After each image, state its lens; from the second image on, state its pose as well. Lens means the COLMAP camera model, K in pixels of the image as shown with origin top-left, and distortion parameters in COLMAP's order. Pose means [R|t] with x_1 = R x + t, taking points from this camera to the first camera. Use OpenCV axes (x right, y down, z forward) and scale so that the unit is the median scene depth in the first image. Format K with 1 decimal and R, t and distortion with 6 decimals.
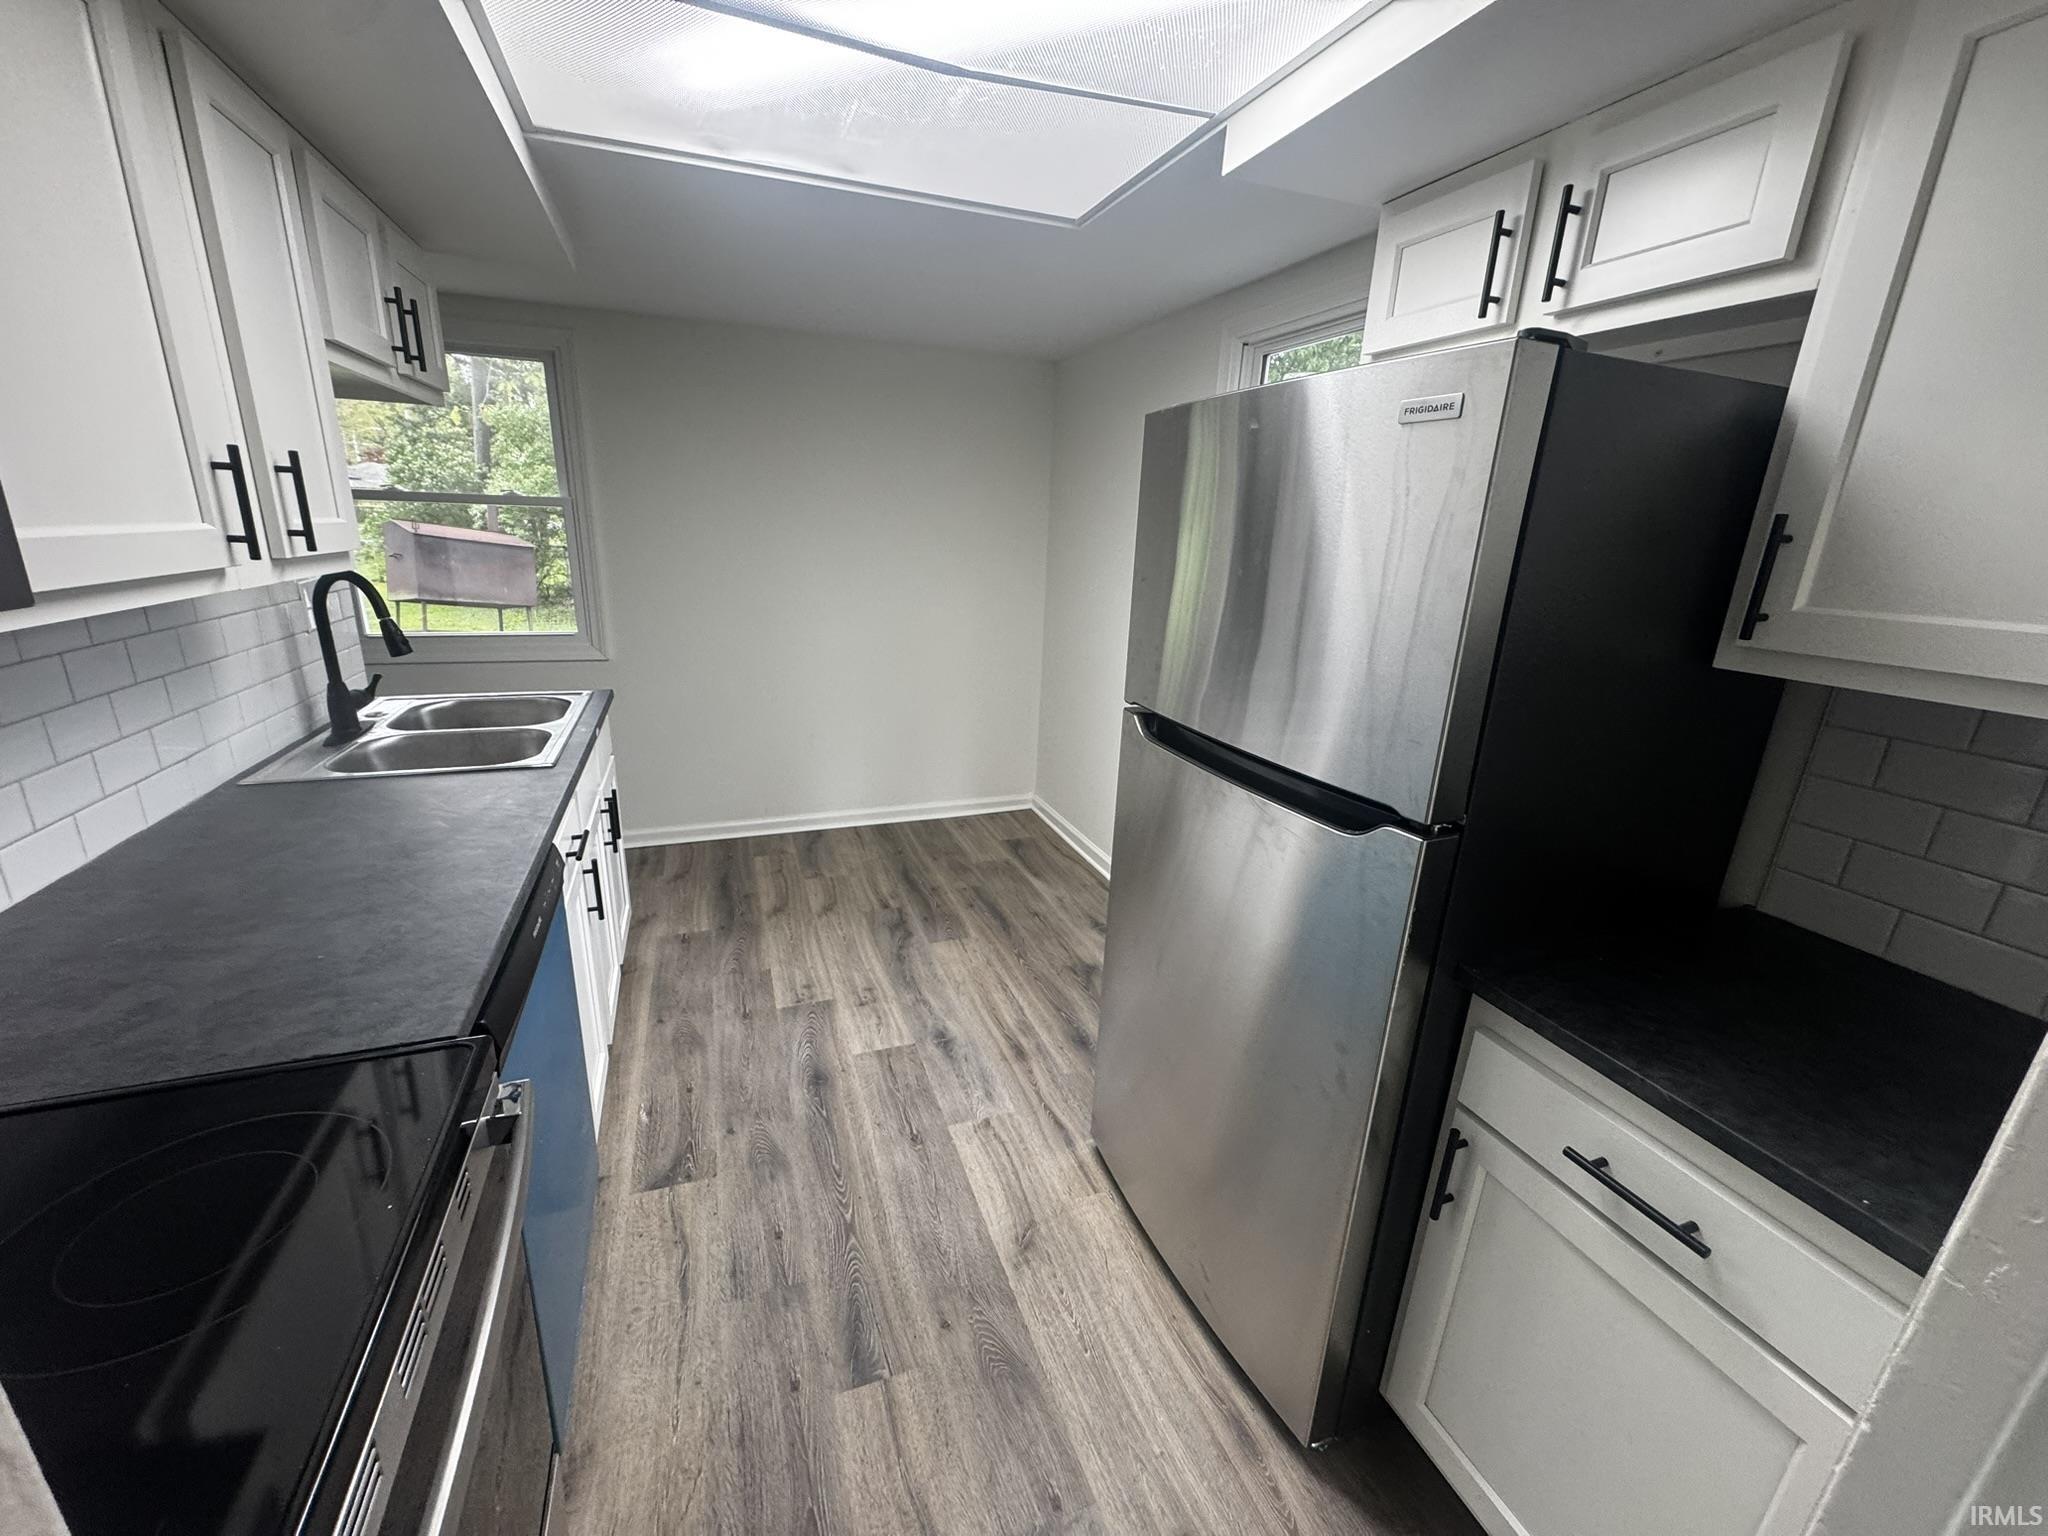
lens RADIAL K [[811.6, 0, 1021.8], [0, 811.6, 775.2], [0, 0, 1]] dist [-0.001054, -0.000119]
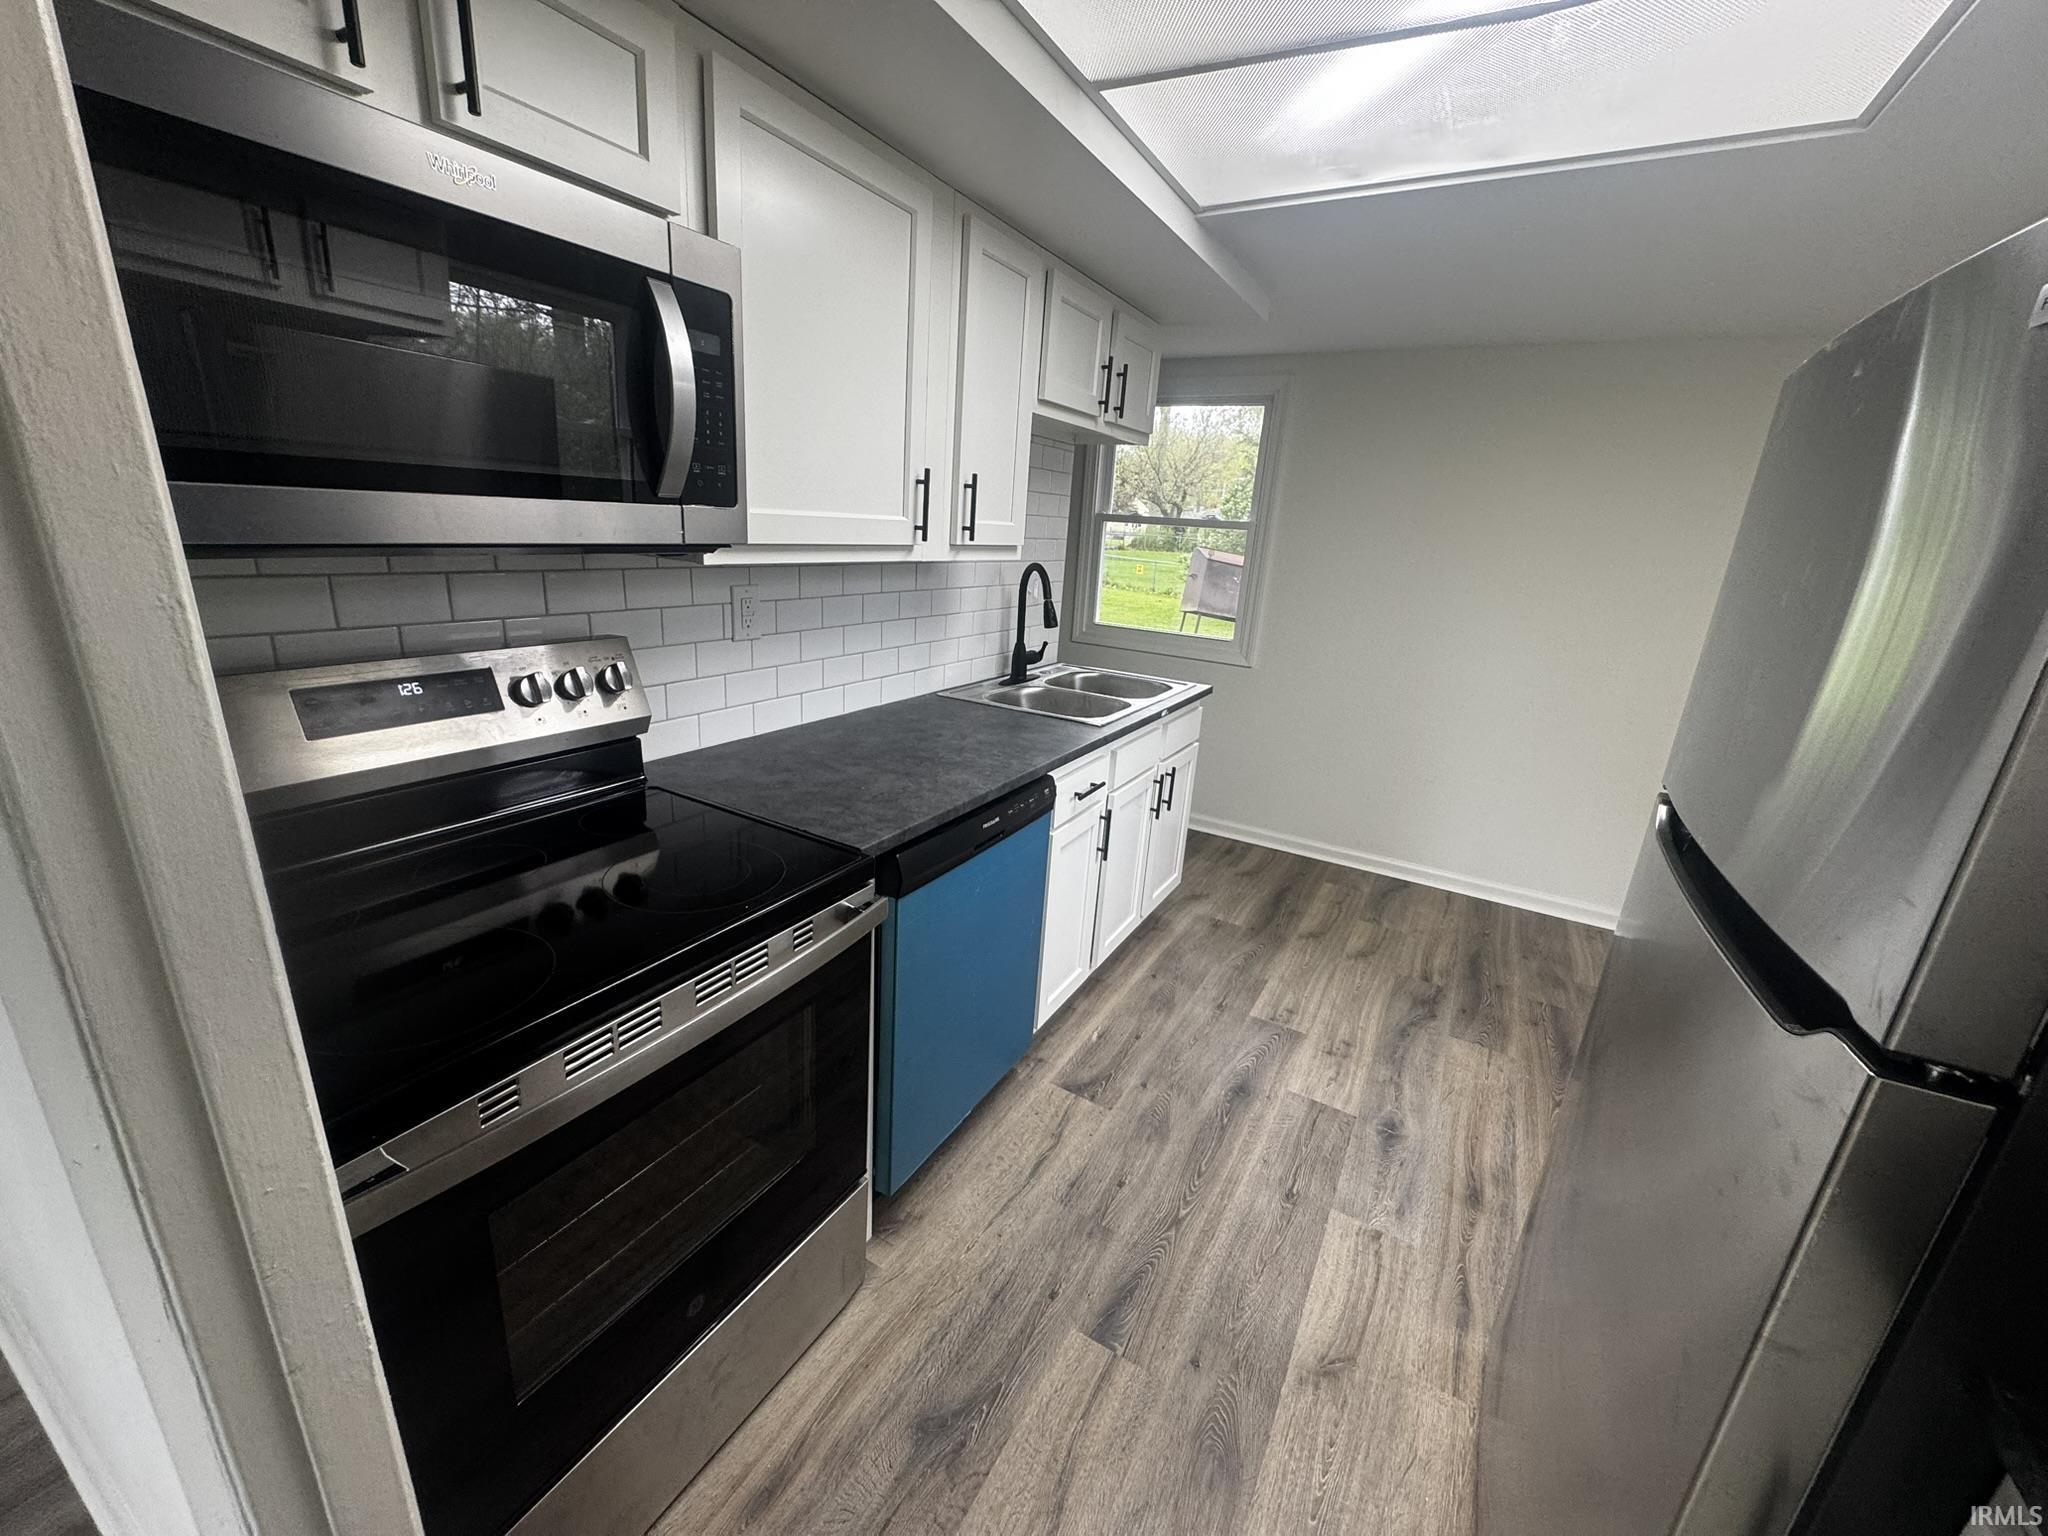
lens RADIAL K [[811.6, 0, 1022.2], [0, 811.6, 775.5], [0, 0, 1]] dist [-0.001054, -0.000119]
pose [[0.628759, 0.234665, -0.741347, 0.279328], [-0.268383, 0.960282, 0.076343, -0.000971], [0.729817, 0.150963, 0.666766, 0.100008]]
